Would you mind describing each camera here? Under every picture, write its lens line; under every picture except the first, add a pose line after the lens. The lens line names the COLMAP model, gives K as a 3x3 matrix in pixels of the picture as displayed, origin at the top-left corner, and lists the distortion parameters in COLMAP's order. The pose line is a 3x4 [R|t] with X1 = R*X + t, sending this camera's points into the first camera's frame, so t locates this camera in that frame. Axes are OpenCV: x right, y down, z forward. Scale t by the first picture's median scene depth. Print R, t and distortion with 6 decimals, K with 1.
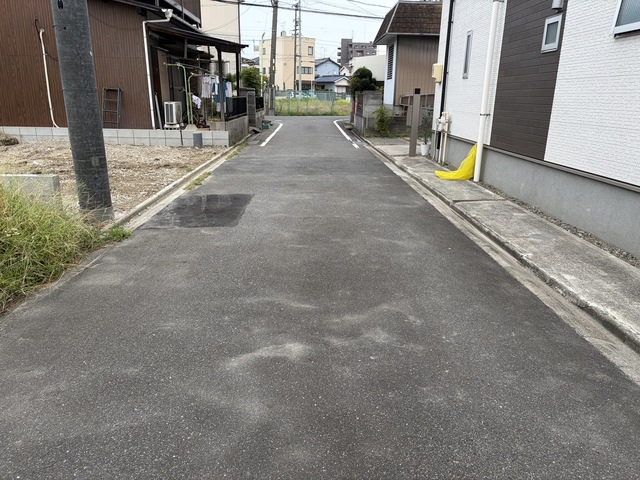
lens RADIAL K [[485.3, 0, 322.7], [0, 485.3, 241.9], [0, 0, 1]] dist [0.046187, -0.045503]
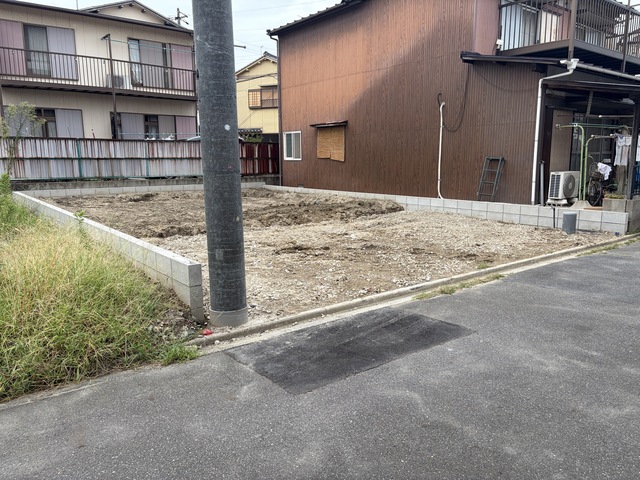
lens RADIAL K [[485.3, 0, 323.1], [0, 485.3, 242.6], [0, 0, 1]] dist [0.046187, -0.045503]
pose [[0.591392, 0.118868, -0.797575, 0.112976], [-0.216437, 0.976181, -0.014999, -0.083419], [0.776795, 0.181495, 0.603034, 0.255637]]
